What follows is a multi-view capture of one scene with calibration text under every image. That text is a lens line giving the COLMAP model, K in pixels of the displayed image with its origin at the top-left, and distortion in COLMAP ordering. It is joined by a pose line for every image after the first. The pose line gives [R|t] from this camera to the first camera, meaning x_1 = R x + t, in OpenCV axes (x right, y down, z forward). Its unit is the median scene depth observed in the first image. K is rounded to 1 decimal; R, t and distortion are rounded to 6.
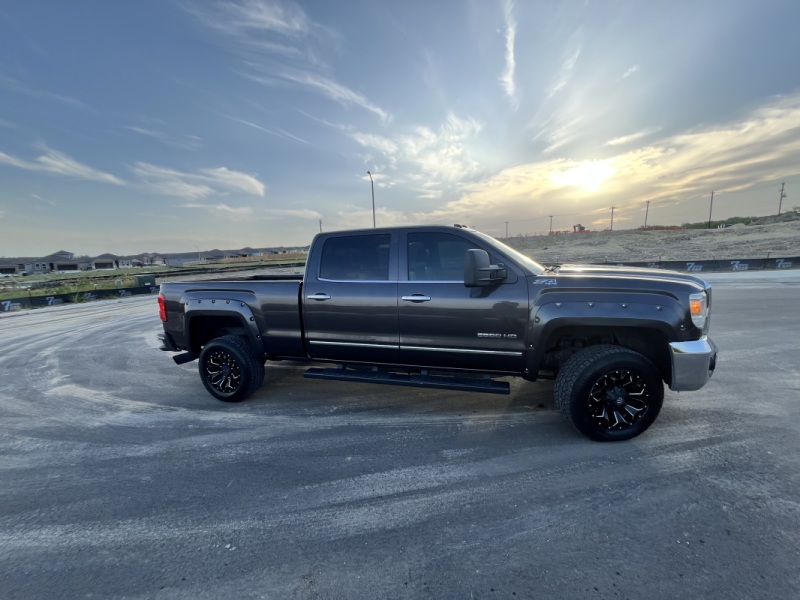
lens RADIAL K [[328.5, 0, 396.6], [0, 328.5, 296.0], [0, 0, 1]] dist [-0.004094, 0.000561]
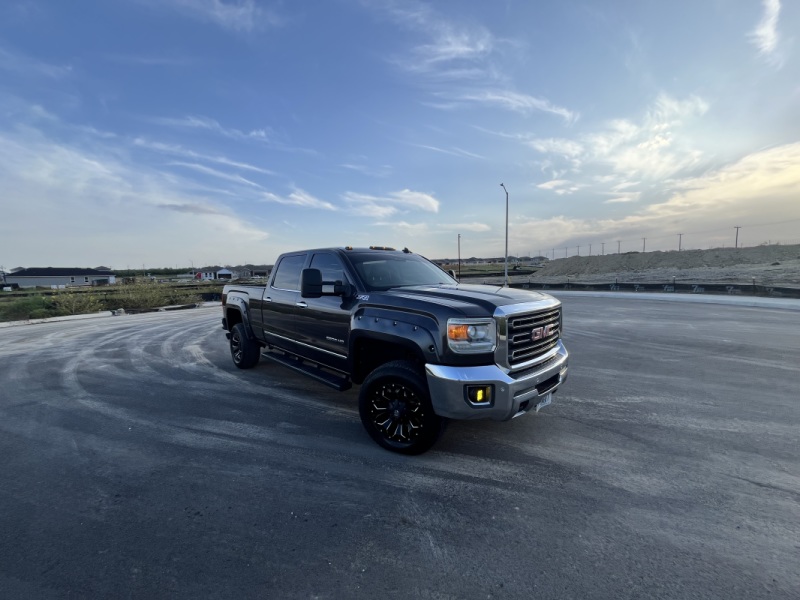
lens RADIAL K [[328.5, 0, 396.6], [0, 328.5, 296.0], [0, 0, 1]] dist [-0.004094, 0.000561]
pose [[0.875029, 0.058872, -0.480477, 0.894700], [-0.076155, 0.996959, -0.016536, -0.030434], [0.478042, 0.051060, 0.876852, 0.041113]]
